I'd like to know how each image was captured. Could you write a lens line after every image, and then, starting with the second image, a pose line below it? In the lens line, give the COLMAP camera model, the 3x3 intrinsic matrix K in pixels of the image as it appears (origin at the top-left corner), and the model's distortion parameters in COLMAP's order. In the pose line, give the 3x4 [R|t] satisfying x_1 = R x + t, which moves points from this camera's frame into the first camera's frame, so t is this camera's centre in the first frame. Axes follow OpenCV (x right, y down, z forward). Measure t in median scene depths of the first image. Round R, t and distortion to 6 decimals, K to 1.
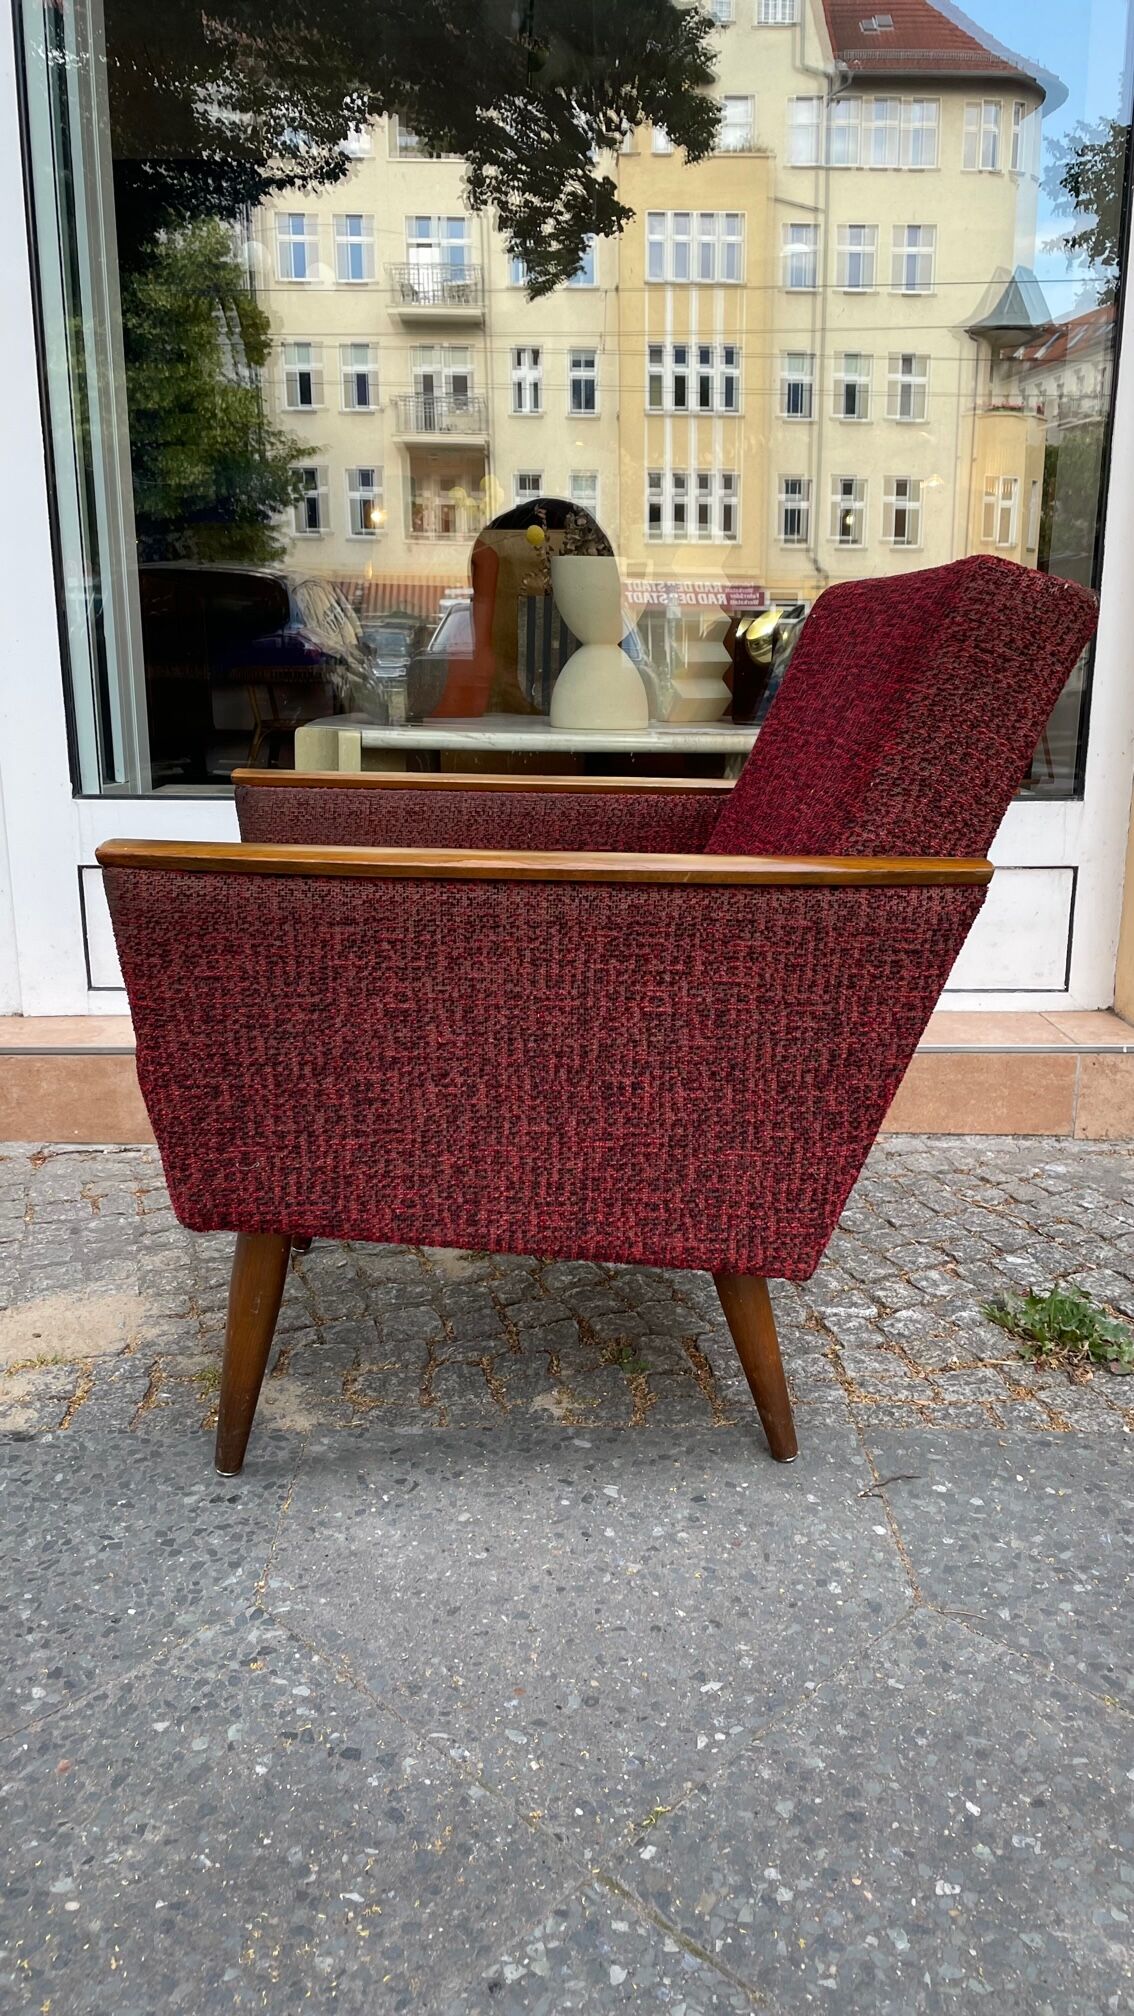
lens RADIAL K [[1523.5, 0, 556.4], [0, 1523.5, 1017.1], [0, 0, 1]] dist [0.103138, -0.118492]
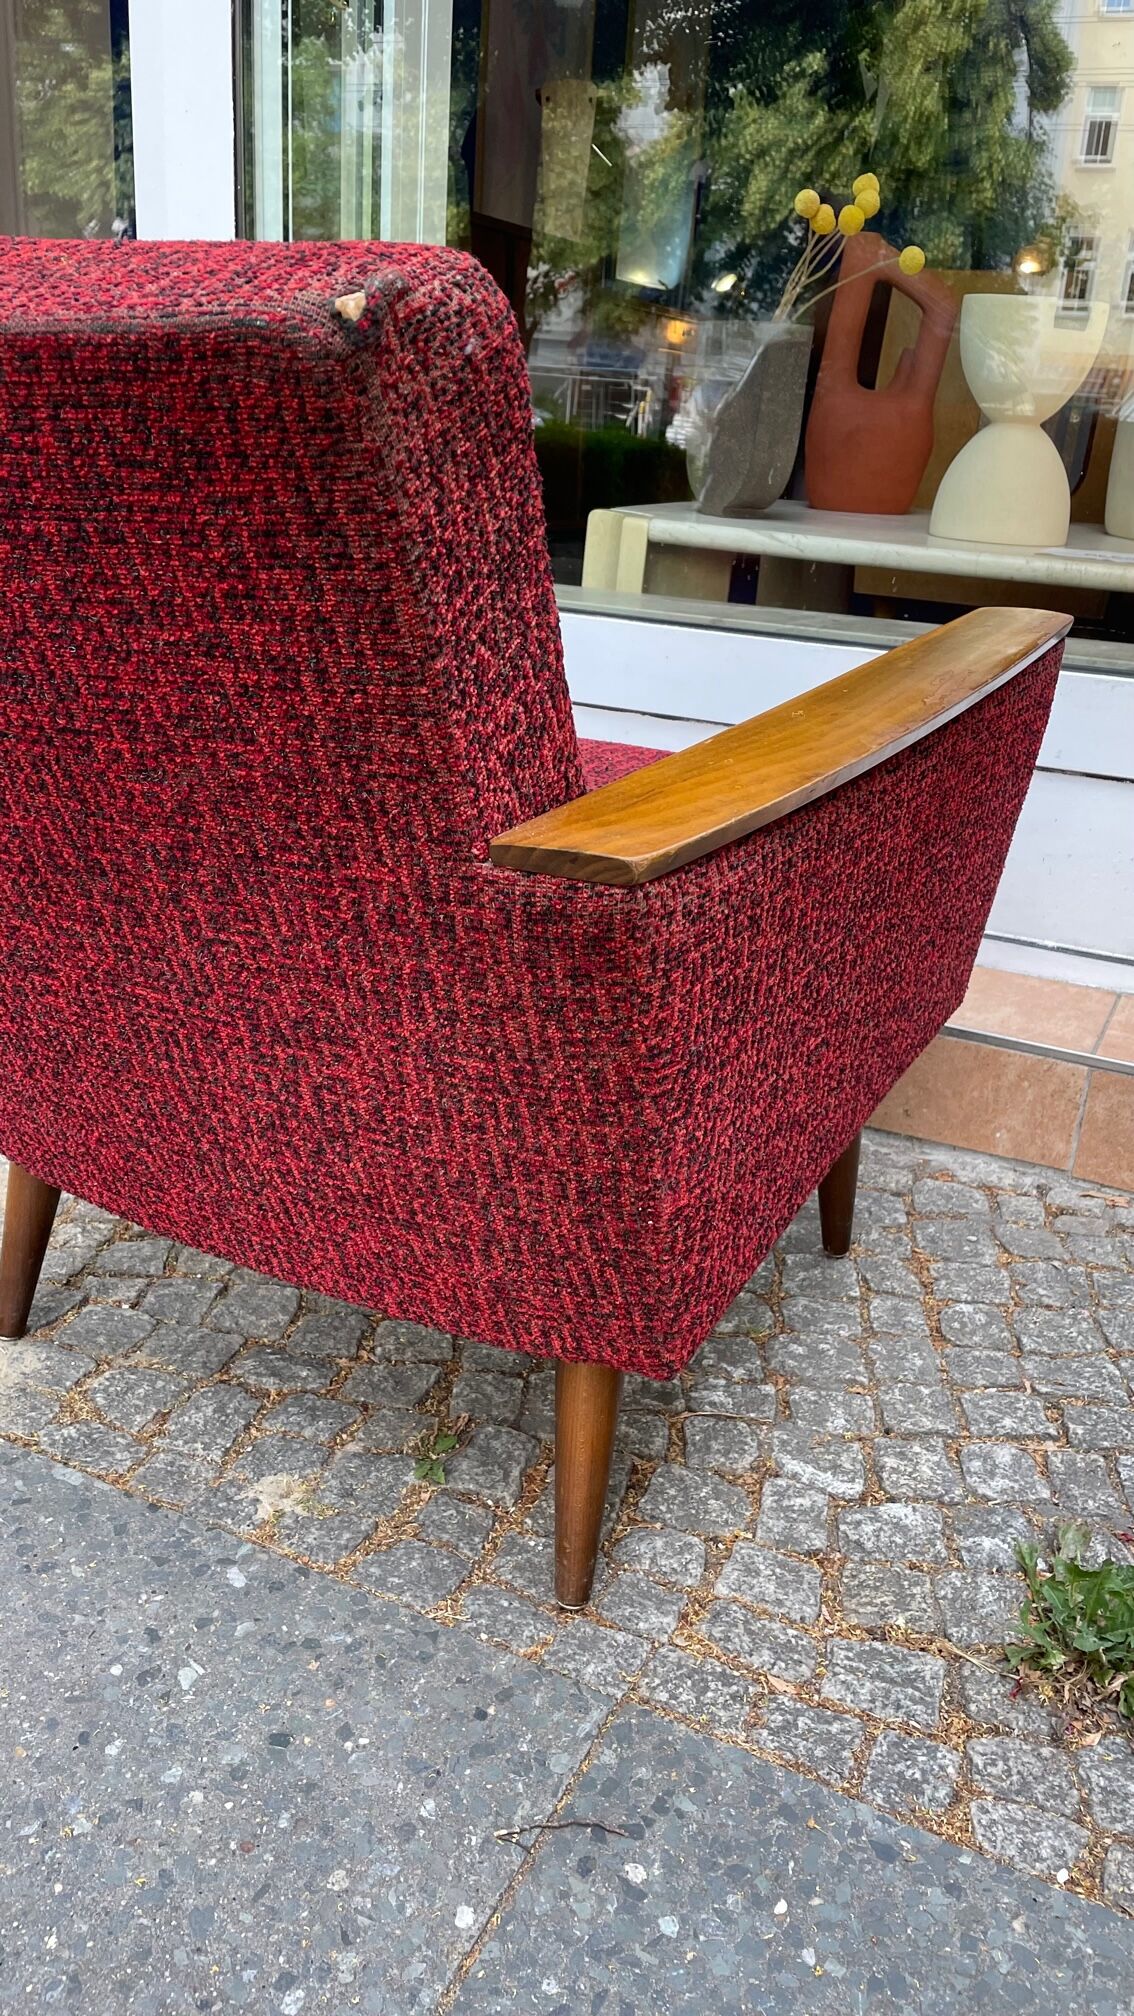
lens RADIAL K [[1522.4, 0, 559.5], [0, 1522.4, 1020.9], [0, 0, 1]] dist [0.095647, -0.127956]
pose [[0.895034, 0.209381, -0.393793, 0.337163], [-0.156759, 0.974302, 0.161749, -0.095503], [0.417540, -0.083040, 0.904856, 0.406188]]
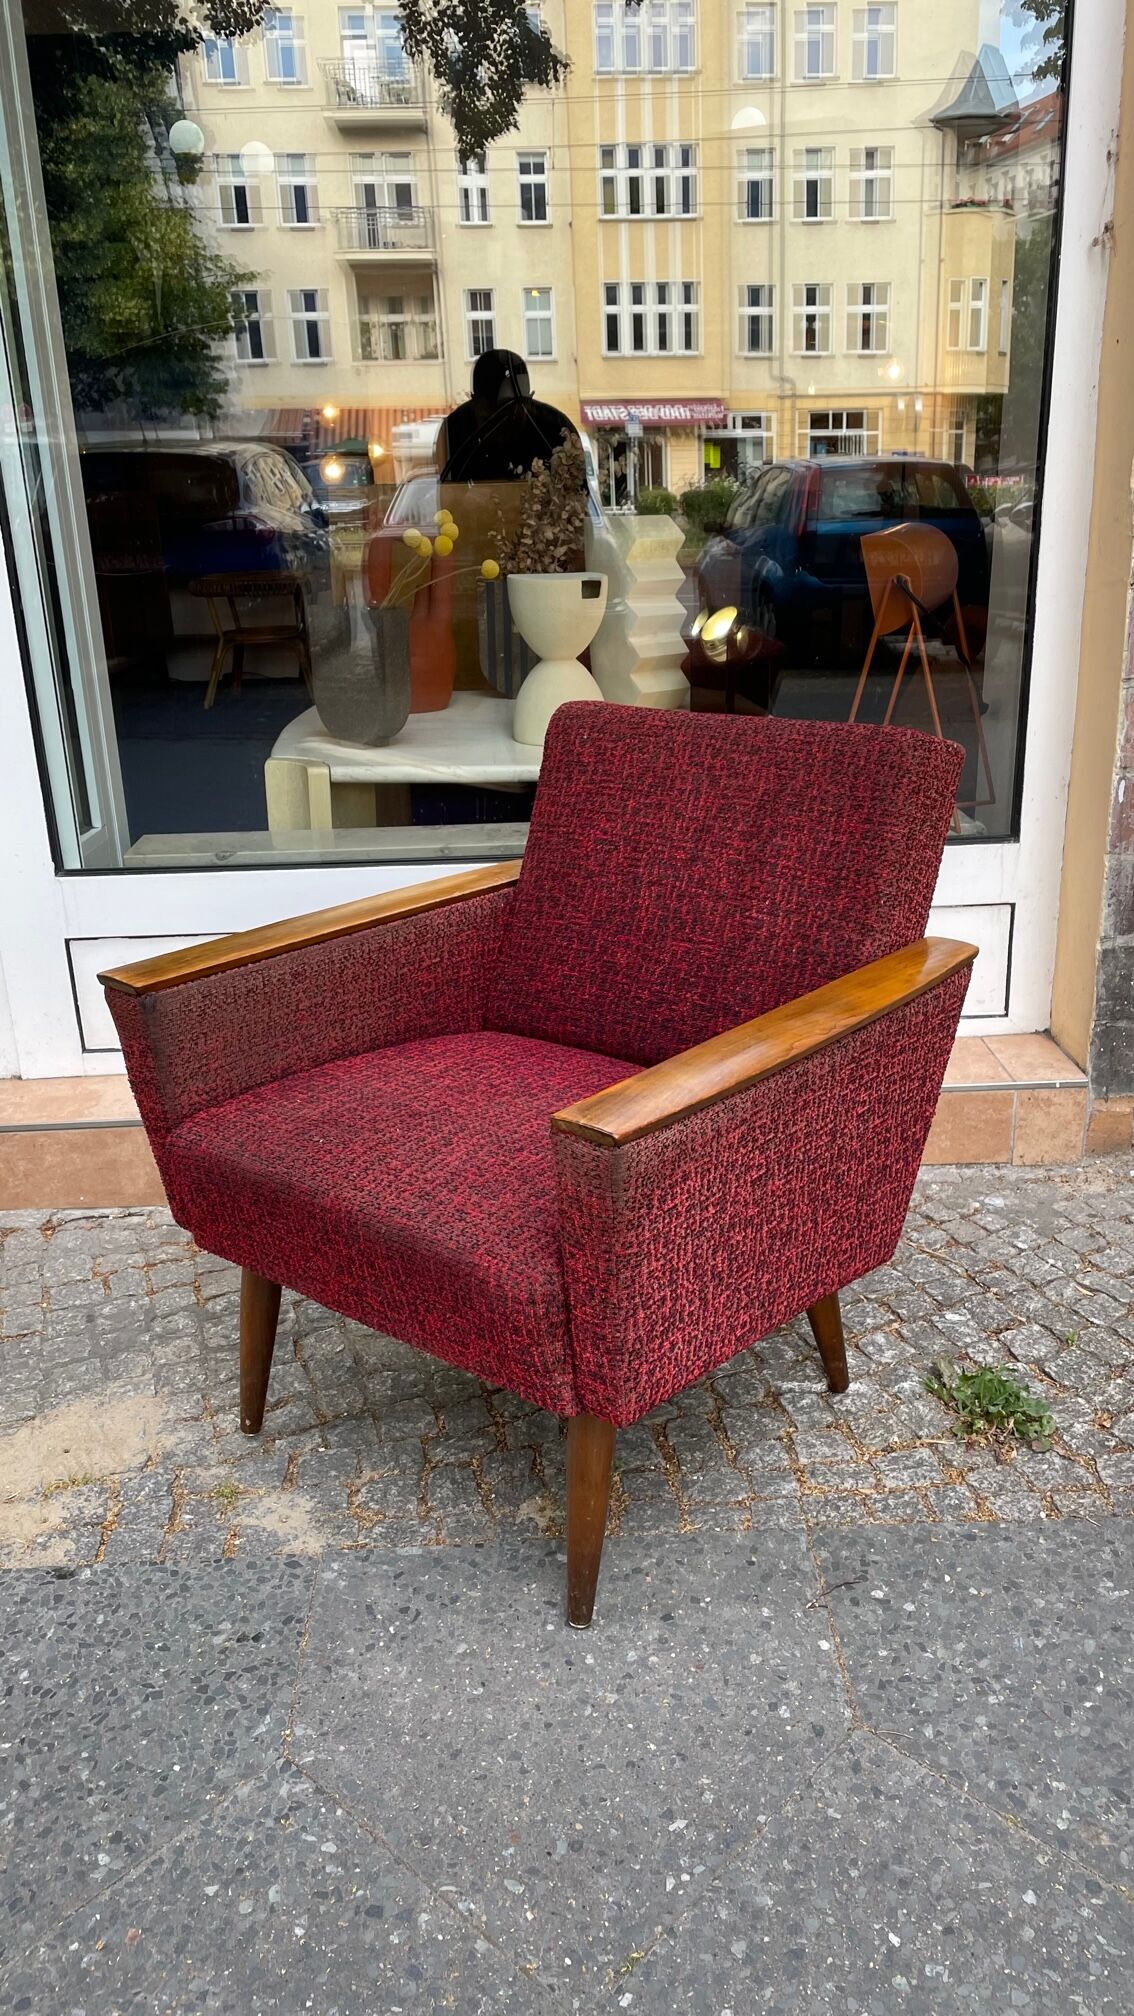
lens RADIAL K [[1526.6, 0, 571.3], [0, 1526.6, 1003.6], [0, 0, 1]] dist [0.099334, -0.120963]
pose [[0.998965, -0.041153, 0.019353, 0.015496], [0.038935, 0.993857, 0.103596, -0.221266], [-0.023497, -0.102735, 0.994431, -0.076372]]
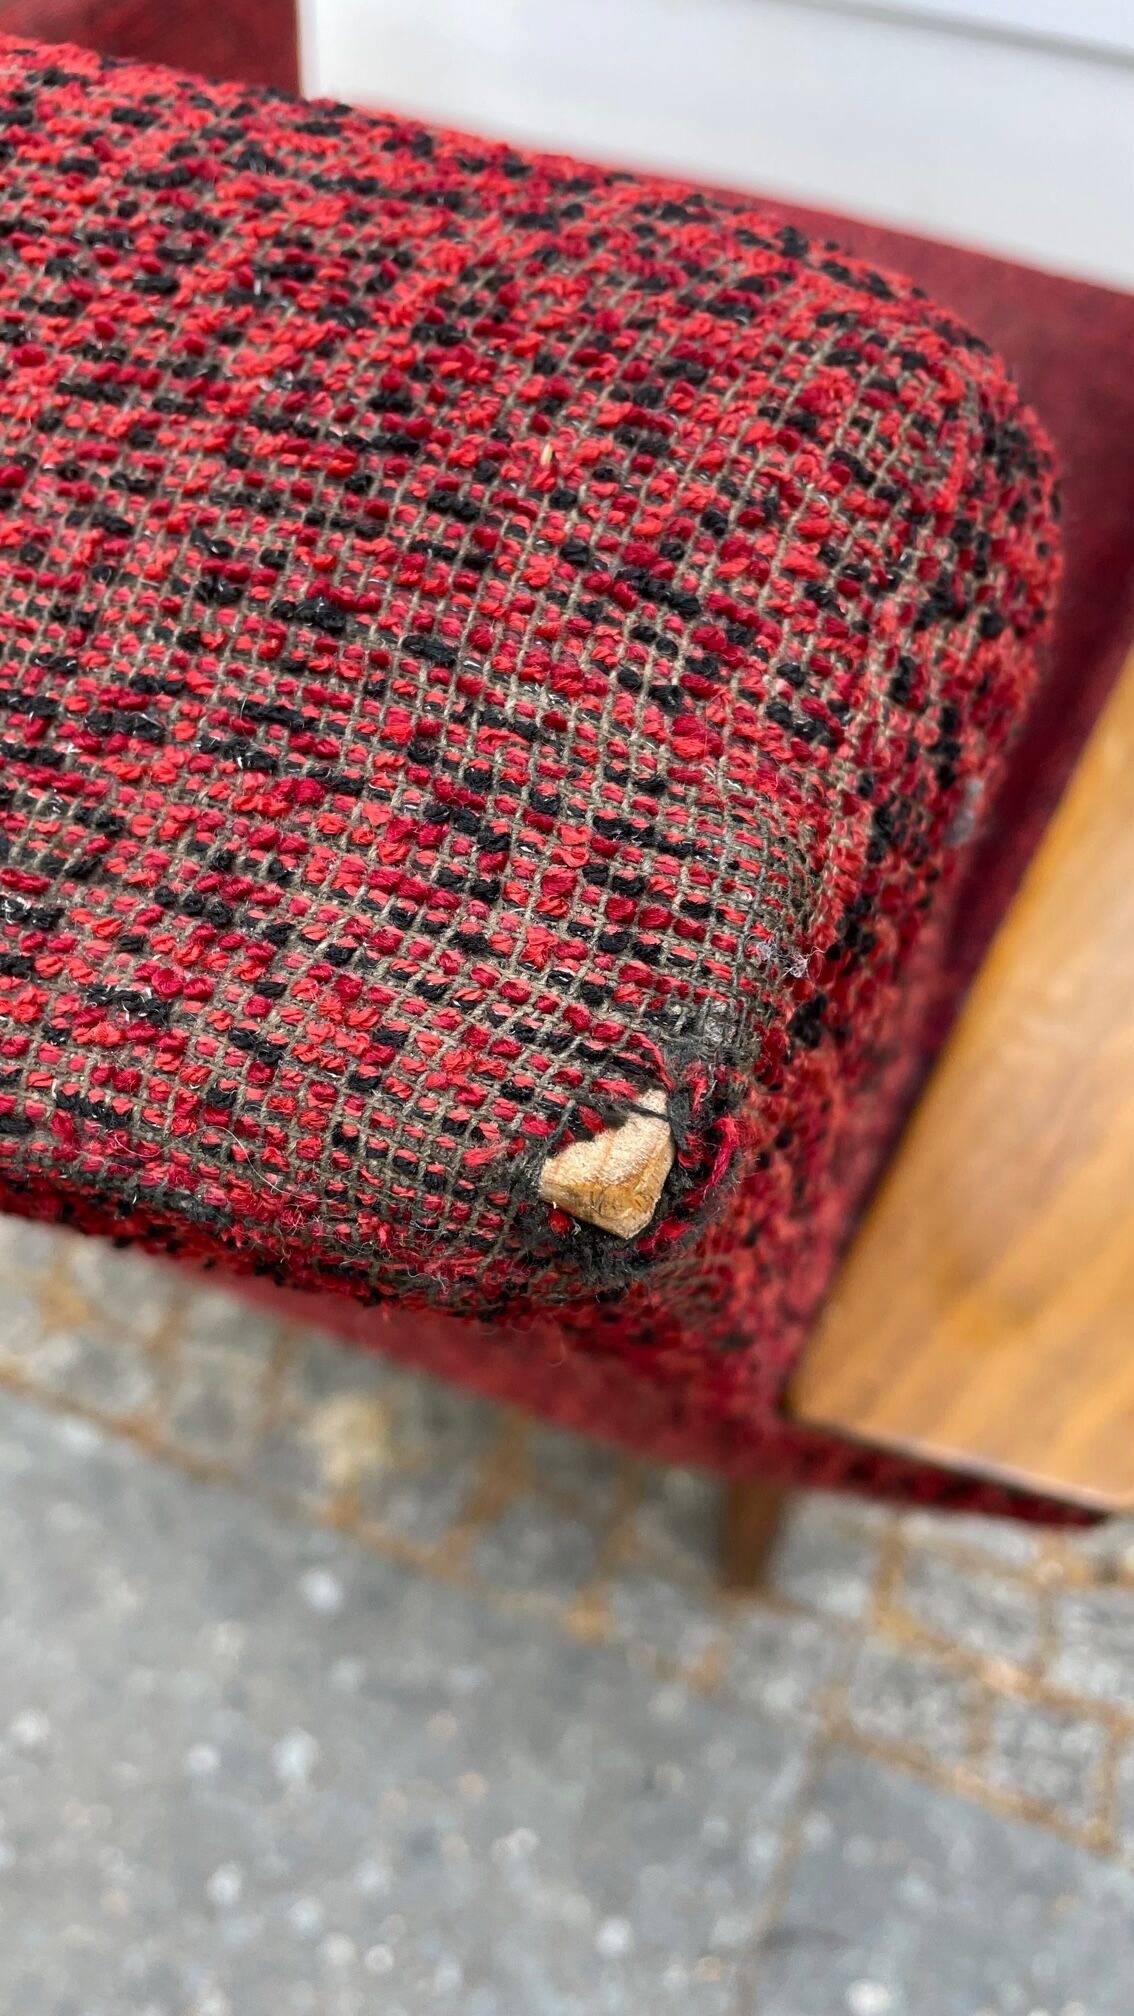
lens RADIAL K [[1533.6, 0, 582.0], [0, 1533.6, 1008.3], [0, 0, 1]] dist [0.097021, -0.187226]
pose [[0.926771, 0.310094, -0.211984, 0.143414], [-0.108294, 0.760960, 0.639697, -0.231827], [0.359677, -0.569896, 0.738817, 0.668791]]
